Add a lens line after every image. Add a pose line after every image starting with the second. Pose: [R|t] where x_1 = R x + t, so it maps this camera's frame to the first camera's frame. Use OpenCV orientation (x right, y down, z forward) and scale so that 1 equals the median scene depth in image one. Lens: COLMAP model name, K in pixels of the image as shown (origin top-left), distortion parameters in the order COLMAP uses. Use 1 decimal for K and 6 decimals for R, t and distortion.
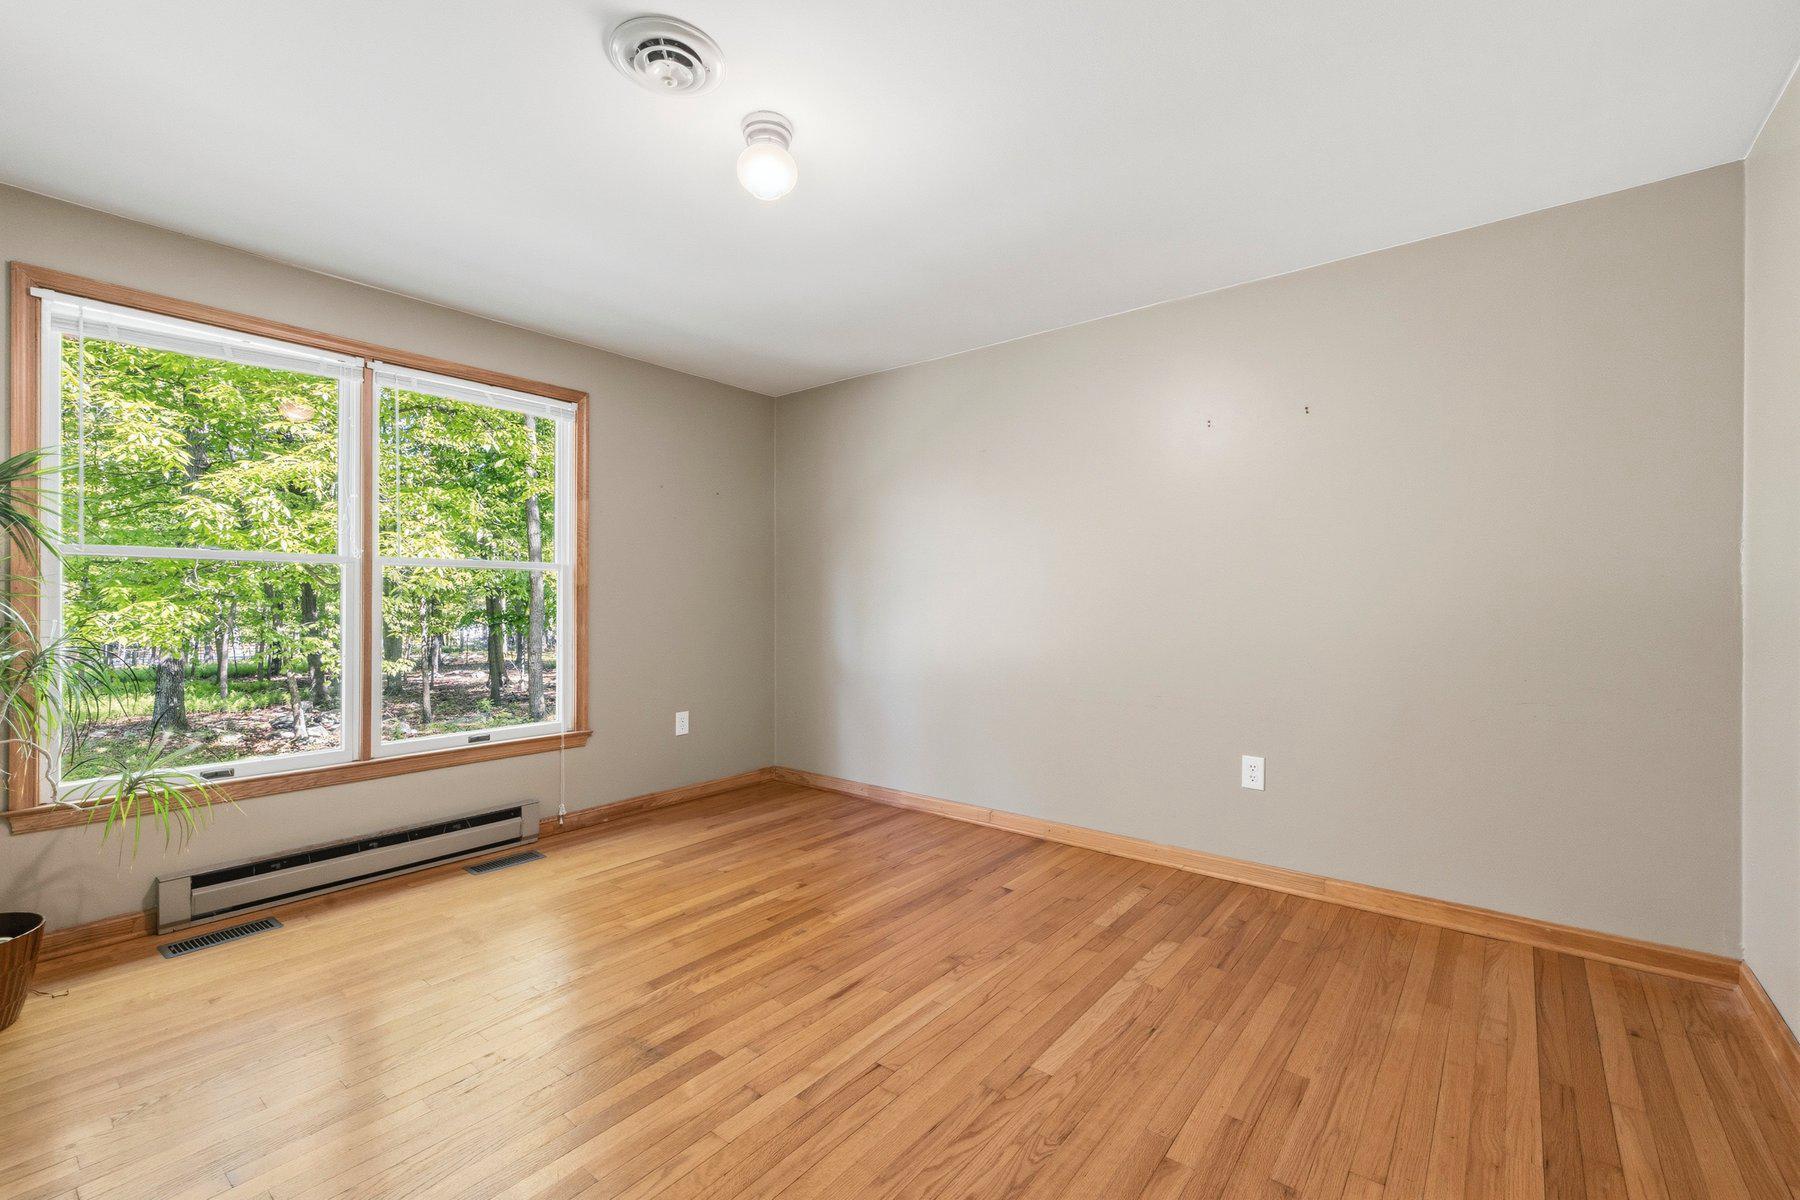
lens RADIAL K [[761.7, 0, 898.1], [0, 761.7, 600.0], [0, 0, 1]] dist [0.000402, 0.000299]
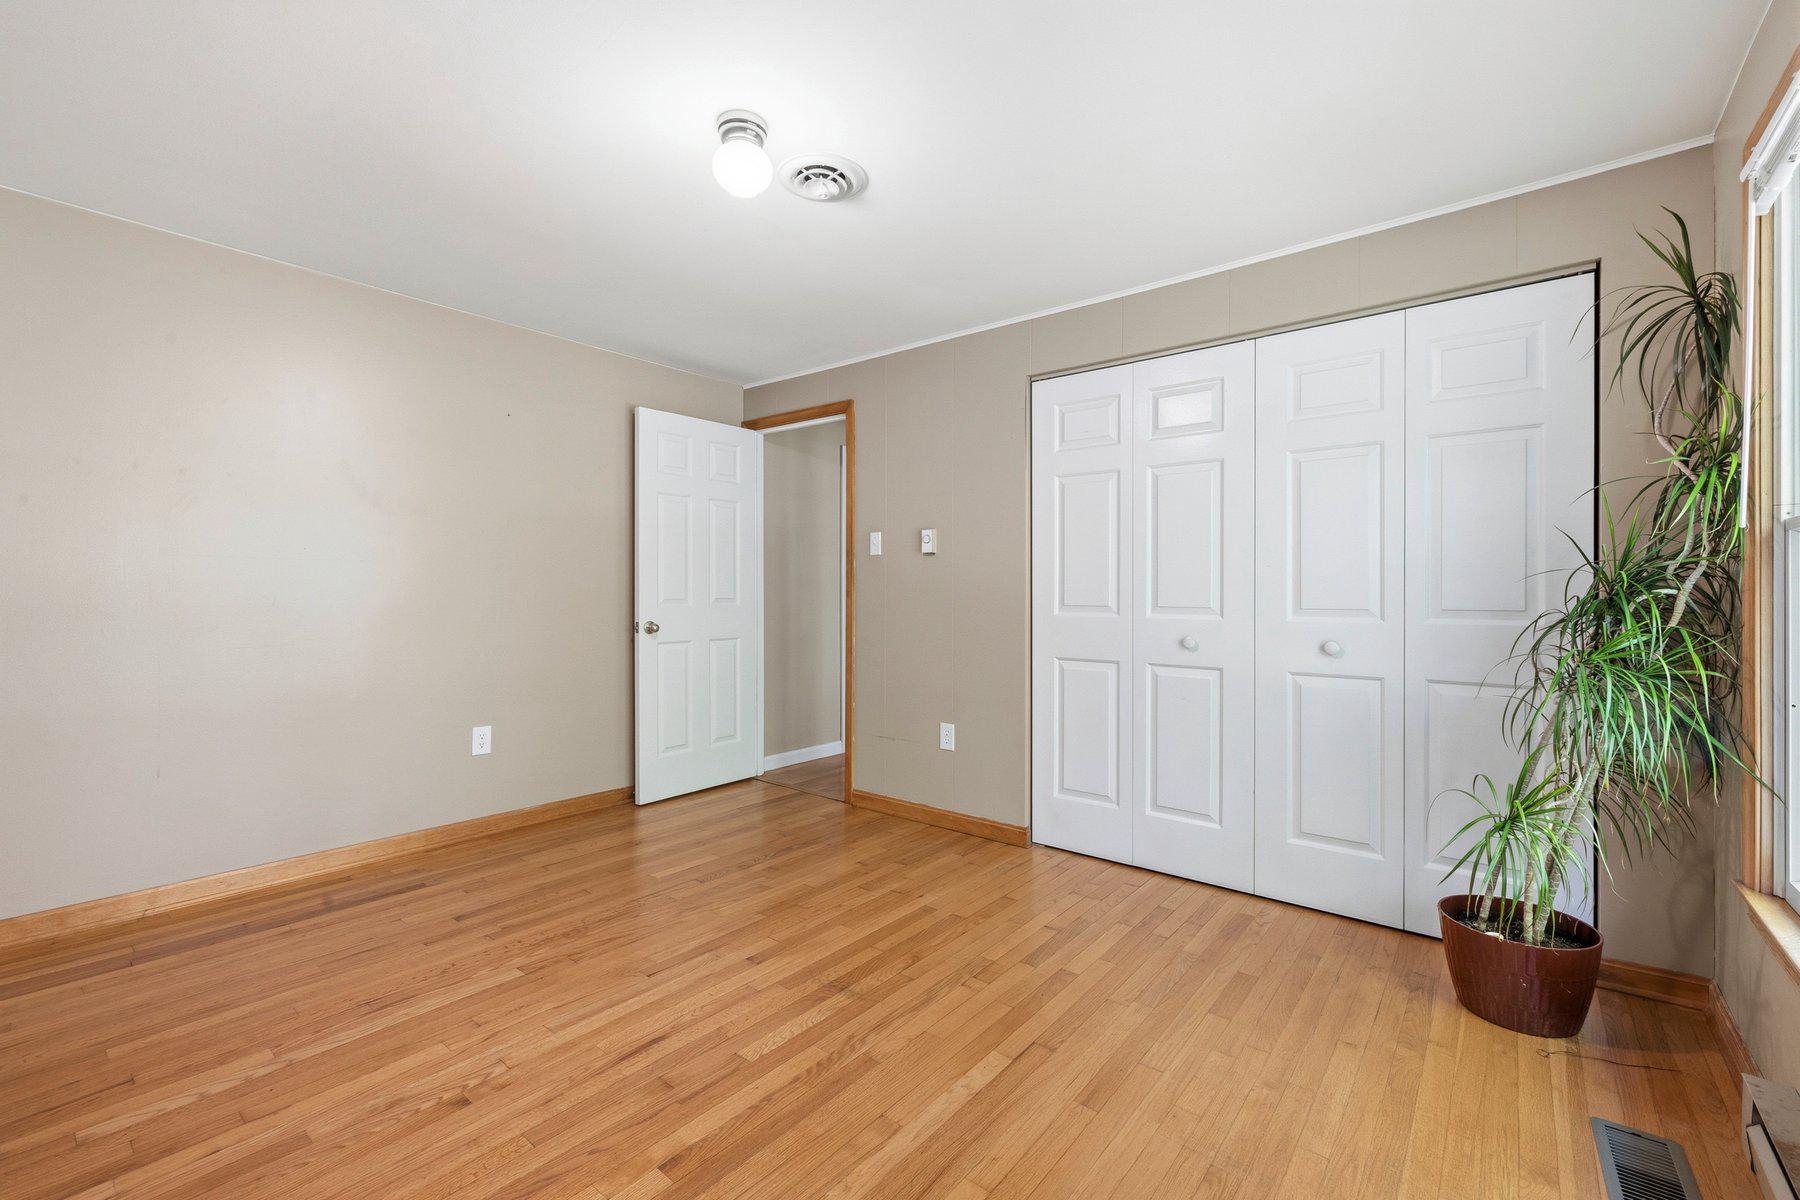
lens RADIAL K [[761.7, 0, 903.4], [0, 761.7, 602.6], [0, 0, 1]] dist [0.000402, 0.000299]
pose [[-0.999979, -0.006354, -0.001324, -0.363512], [-0.006368, 0.999924, 0.010510, 0.000750], [0.001257, 0.010519, -0.999944, 1.883194]]
